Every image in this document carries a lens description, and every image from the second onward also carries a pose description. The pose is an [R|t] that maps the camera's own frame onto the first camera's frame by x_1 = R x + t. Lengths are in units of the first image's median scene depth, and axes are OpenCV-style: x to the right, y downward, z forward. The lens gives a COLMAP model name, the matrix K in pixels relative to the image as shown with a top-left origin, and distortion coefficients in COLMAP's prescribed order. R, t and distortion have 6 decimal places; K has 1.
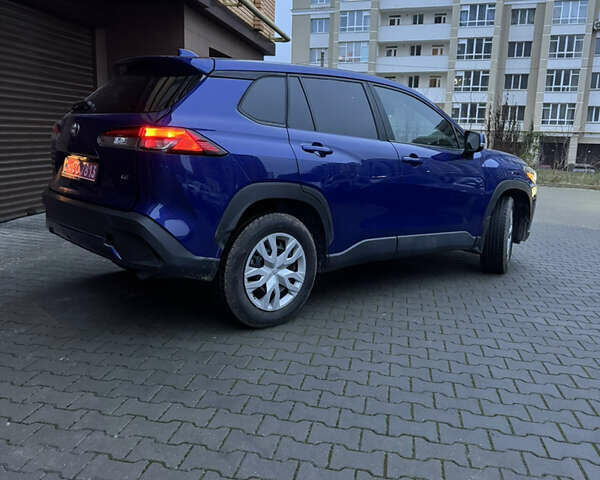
lens RADIAL K [[543.9, 0, 300.6], [0, 543.9, 226.1], [0, 0, 1]] dist [0.164137, -0.230201]
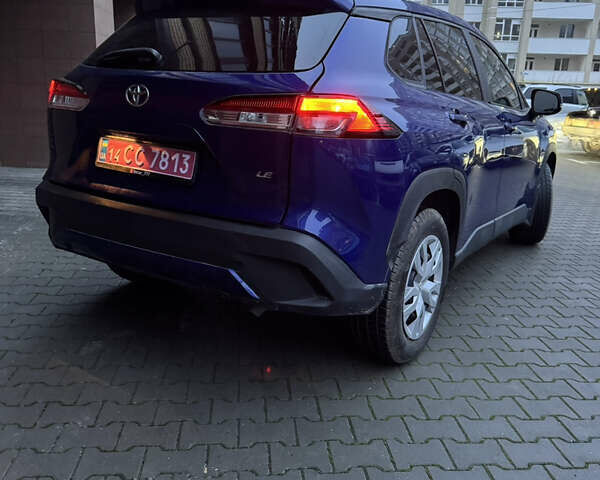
lens RADIAL K [[543.9, 0, 300.6], [0, 543.9, 226.1], [0, 0, 1]] dist [0.164137, -0.230201]
pose [[0.959748, -0.066430, 0.272892, -0.416150], [0.039762, 0.993977, 0.102121, -0.084755], [-0.278032, -0.087159, 0.956609, 0.338339]]
